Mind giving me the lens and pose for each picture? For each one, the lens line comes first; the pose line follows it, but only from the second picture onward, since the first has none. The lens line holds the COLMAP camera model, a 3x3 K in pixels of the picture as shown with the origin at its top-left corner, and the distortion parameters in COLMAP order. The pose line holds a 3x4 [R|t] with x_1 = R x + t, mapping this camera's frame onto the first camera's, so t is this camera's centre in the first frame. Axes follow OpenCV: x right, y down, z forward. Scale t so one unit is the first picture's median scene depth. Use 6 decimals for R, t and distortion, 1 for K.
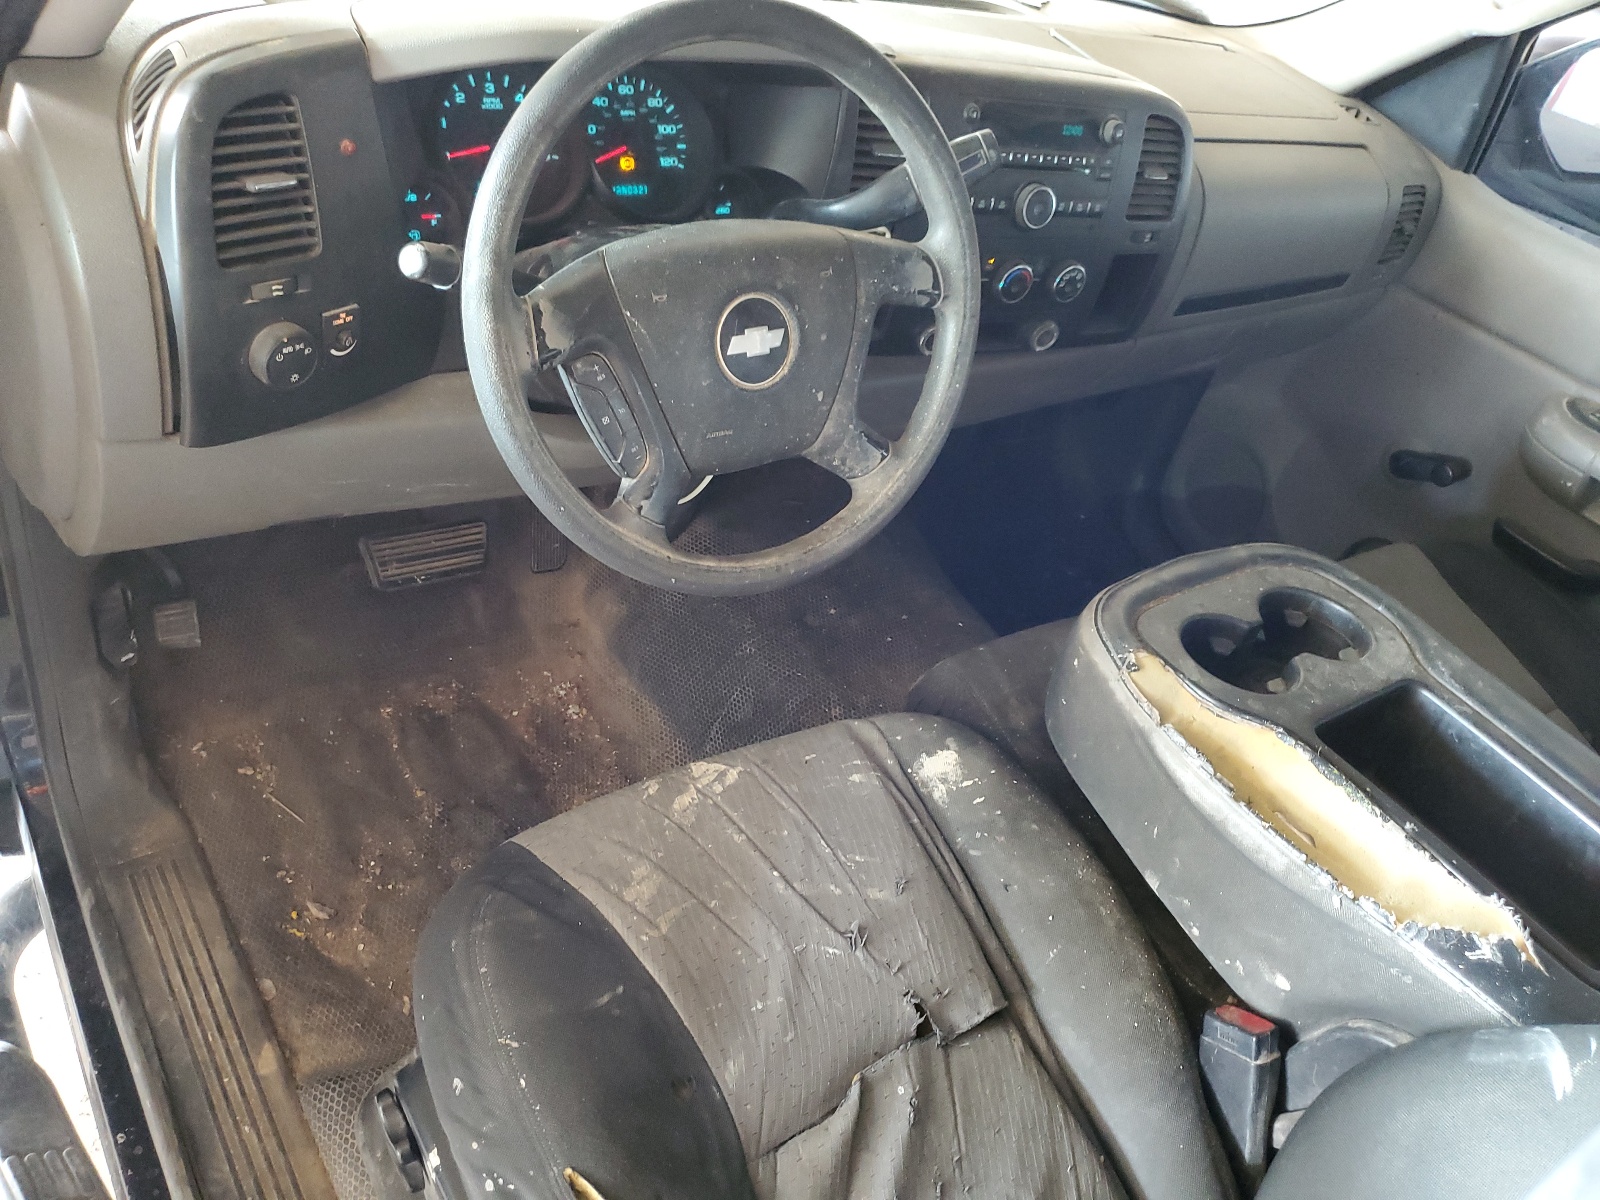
lens RADIAL K [[1227.2, 0, 799.8], [0, 1227.2, 620.8], [0, 0, 1]] dist [0.007814, -0.002212]
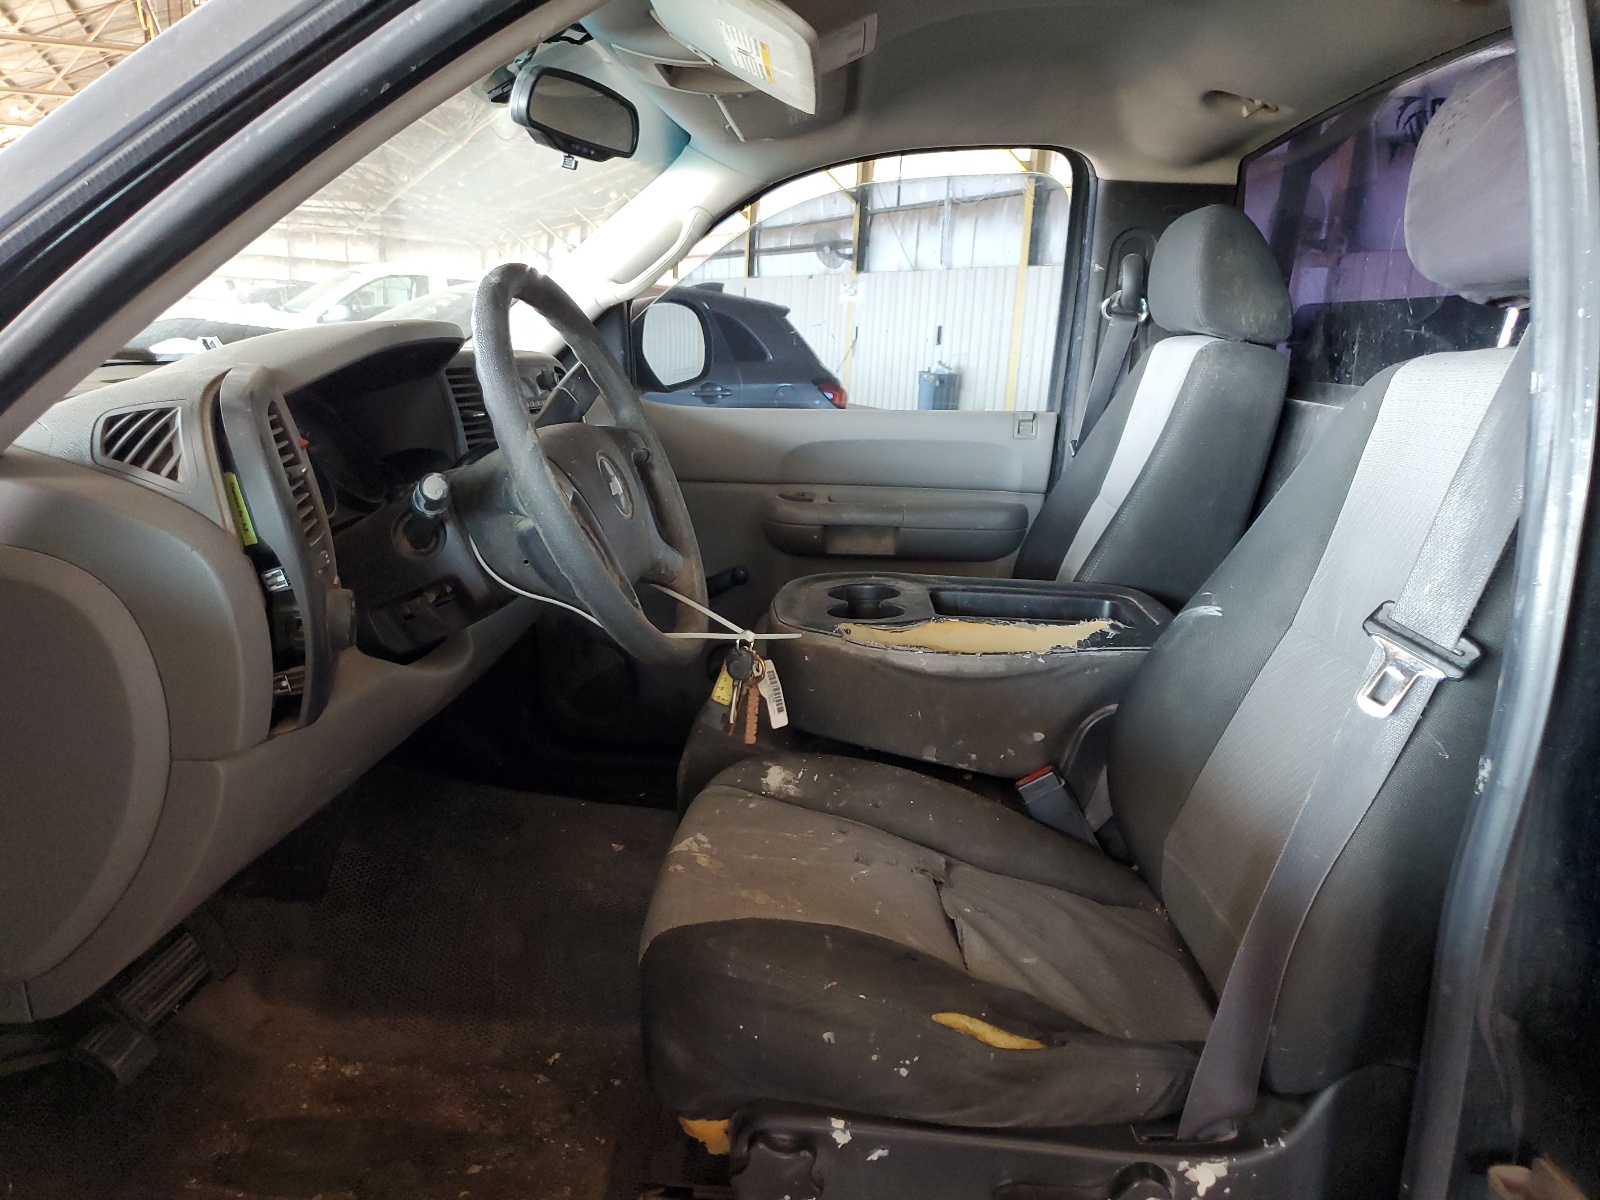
lens RADIAL K [[1200.0, 0, 800.0], [0, 1200.0, 600.0], [0, 0, 1]] dist [0.131275, -0.000184]
pose [[0.616909, -0.388429, 0.684505, -0.752766], [0.582005, 0.810620, -0.064537, 0.067736], [-0.529805, 0.438199, 0.726146, -0.046040]]
